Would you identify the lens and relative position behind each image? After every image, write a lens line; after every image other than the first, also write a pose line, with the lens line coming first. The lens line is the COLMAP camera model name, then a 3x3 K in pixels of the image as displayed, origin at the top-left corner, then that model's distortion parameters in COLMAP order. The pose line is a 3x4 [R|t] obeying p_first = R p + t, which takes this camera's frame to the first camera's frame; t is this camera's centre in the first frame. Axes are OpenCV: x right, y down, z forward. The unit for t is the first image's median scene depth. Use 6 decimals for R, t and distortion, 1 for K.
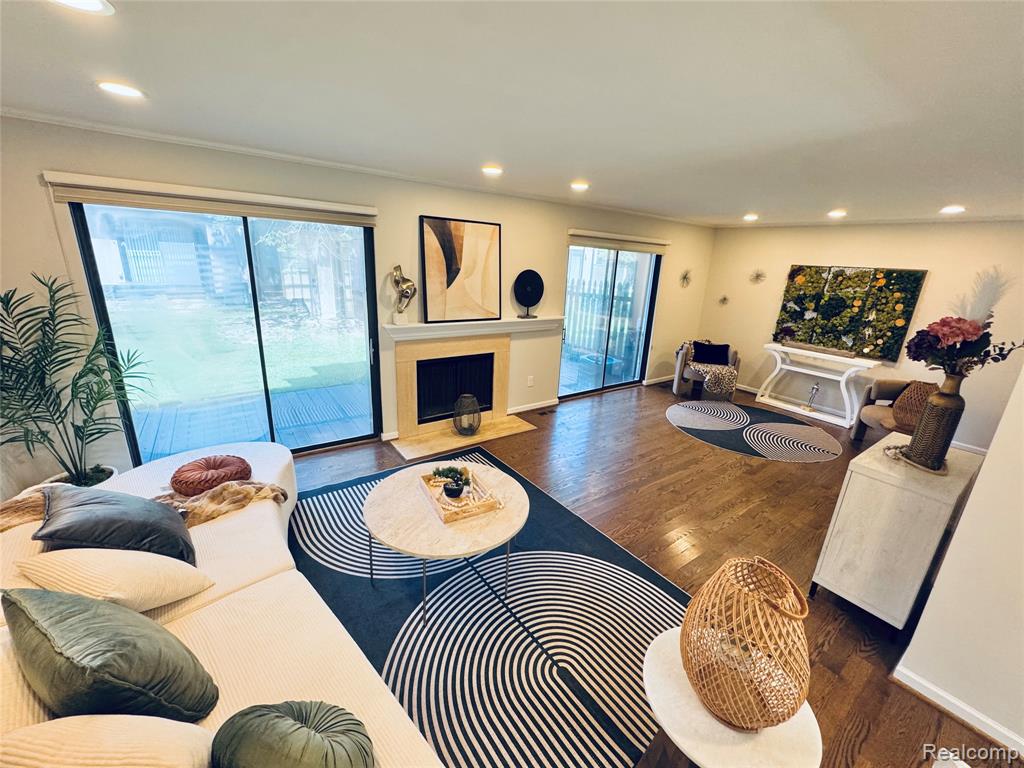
lens RADIAL K [[409.4, 0, 510.4], [0, 409.4, 384.0], [0, 0, 1]] dist [-0.001996, -0.000046]
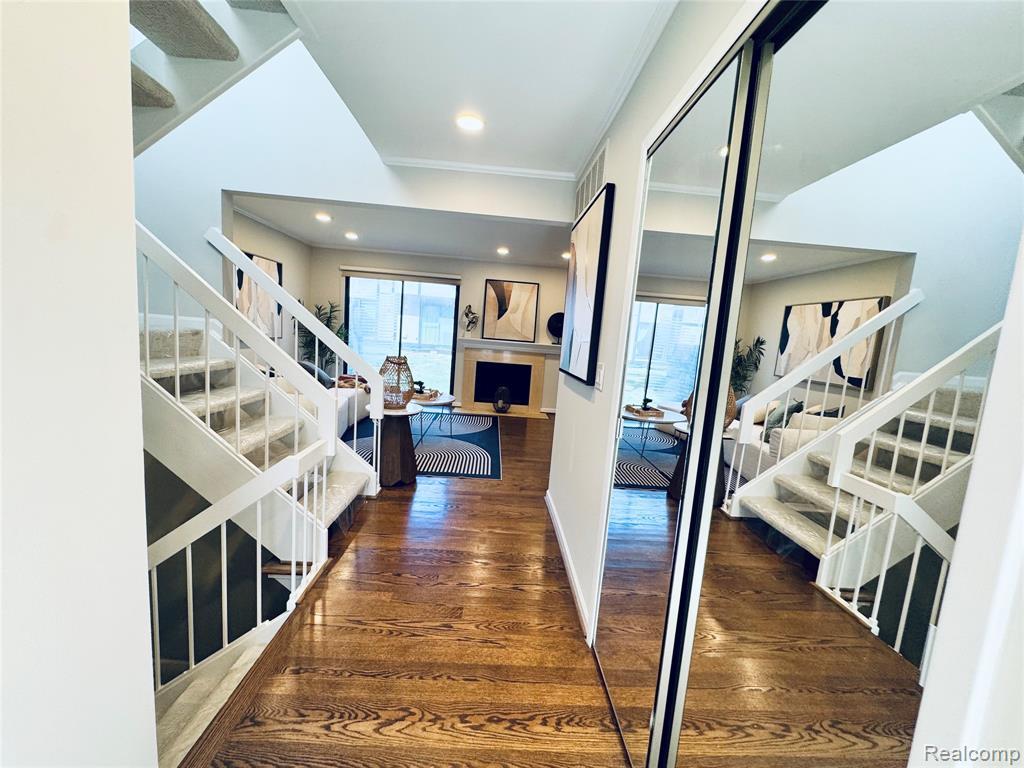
lens RADIAL K [[409.4, 0, 513.3], [0, 409.4, 385.3], [0, 0, 1]] dist [-0.001996, -0.000046]
pose [[0.834469, 0.086464, -0.544229, 0.699433], [-0.195718, 0.969726, -0.146032, 0.217458], [0.515127, 0.228375, 0.826129, -0.244808]]
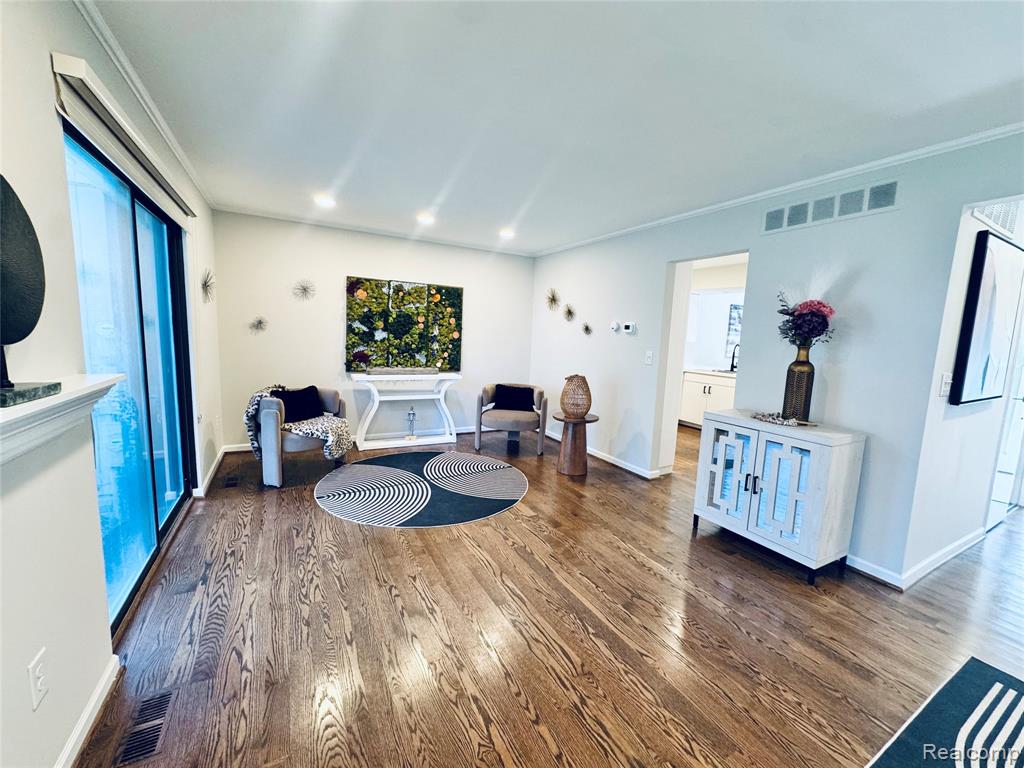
lens RADIAL K [[409.4, 0, 514.9], [0, 409.4, 383.4], [0, 0, 1]] dist [-0.001996, -0.000046]
pose [[0.115026, -0.163788, 0.979766, -0.110933], [0.253515, 0.958493, 0.130469, -0.123515], [-0.960468, 0.233378, 0.151775, 0.684247]]
